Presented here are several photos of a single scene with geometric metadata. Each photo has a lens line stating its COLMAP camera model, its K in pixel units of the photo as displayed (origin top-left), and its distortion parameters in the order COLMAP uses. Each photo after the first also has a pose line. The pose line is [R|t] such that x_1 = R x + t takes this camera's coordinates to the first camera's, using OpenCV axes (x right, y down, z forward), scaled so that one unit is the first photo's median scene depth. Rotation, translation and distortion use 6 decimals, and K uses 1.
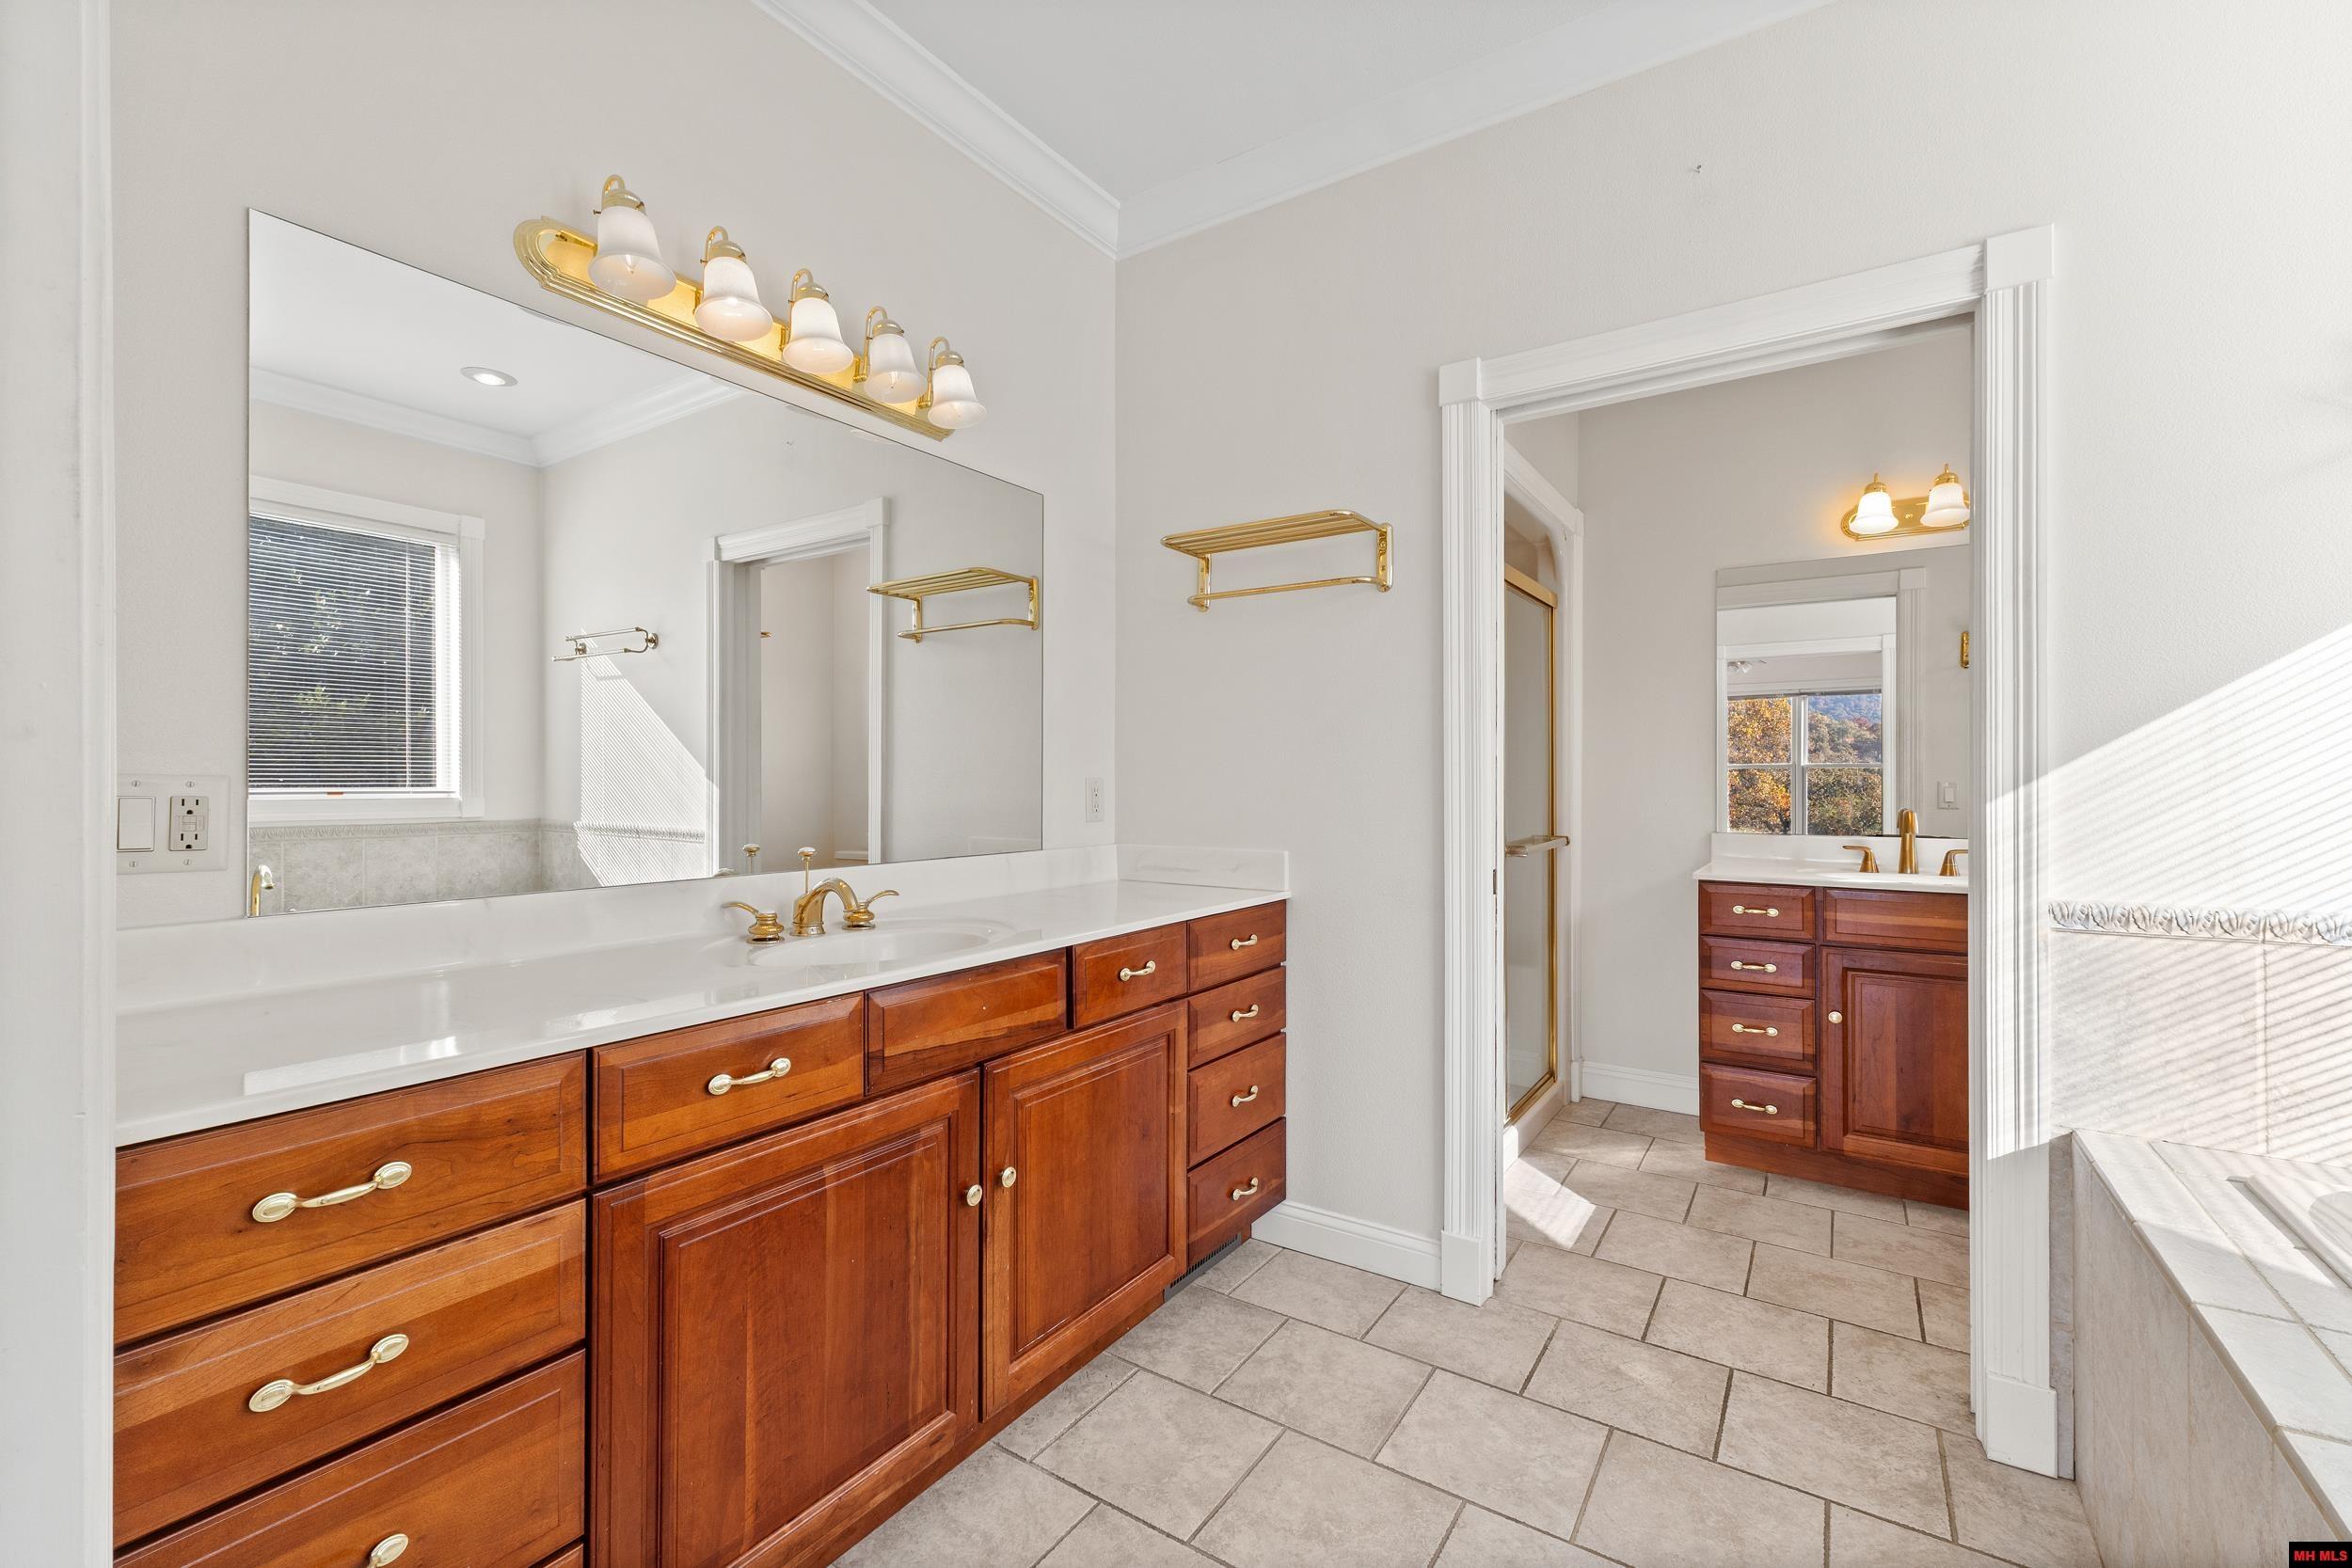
lens RADIAL K [[982.1, 0, 1176.0], [0, 982.1, 784.0], [0, 0, 1]] dist [0.007272, -0.000174]
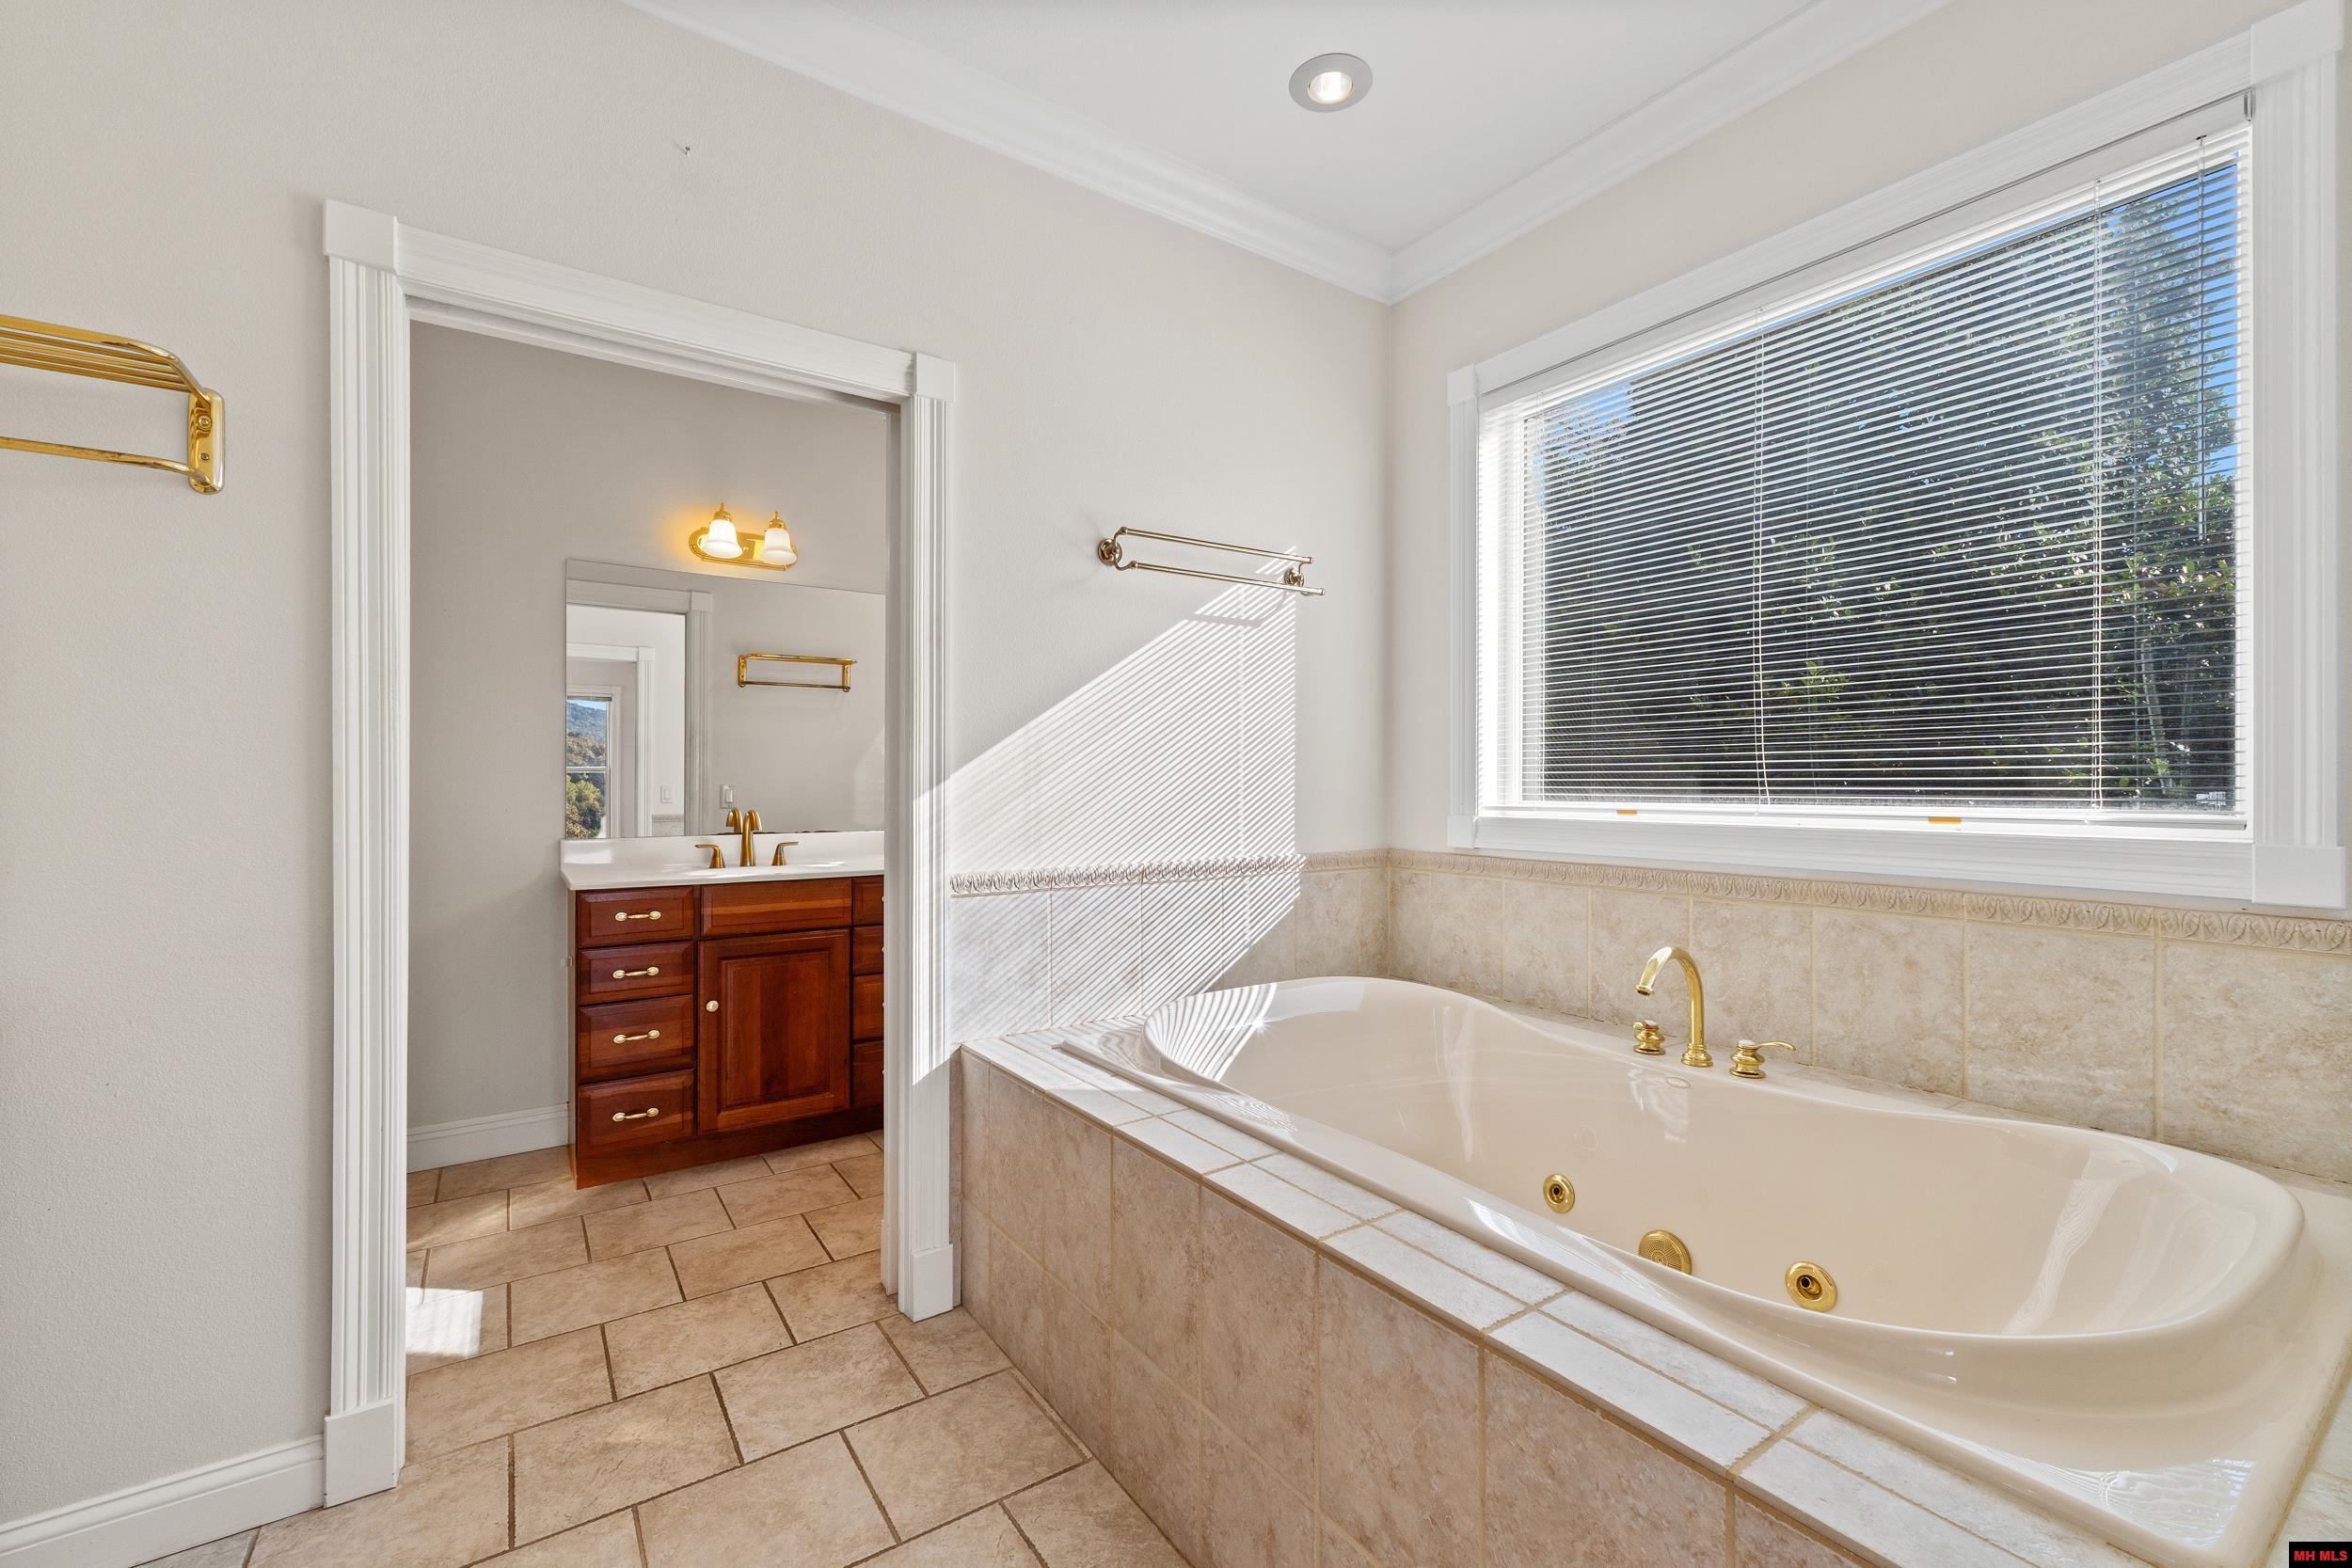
lens RADIAL K [[990.5, 0, 1178.0], [0, 990.5, 787.2], [0, 0, 1]] dist [0.002224, -0.000014]
pose [[0.370211, -0.003995, 0.928939, -0.159901], [0.003845, 0.999989, 0.002768, -0.000664], [-0.928940, 0.002547, 0.370223, 0.157380]]
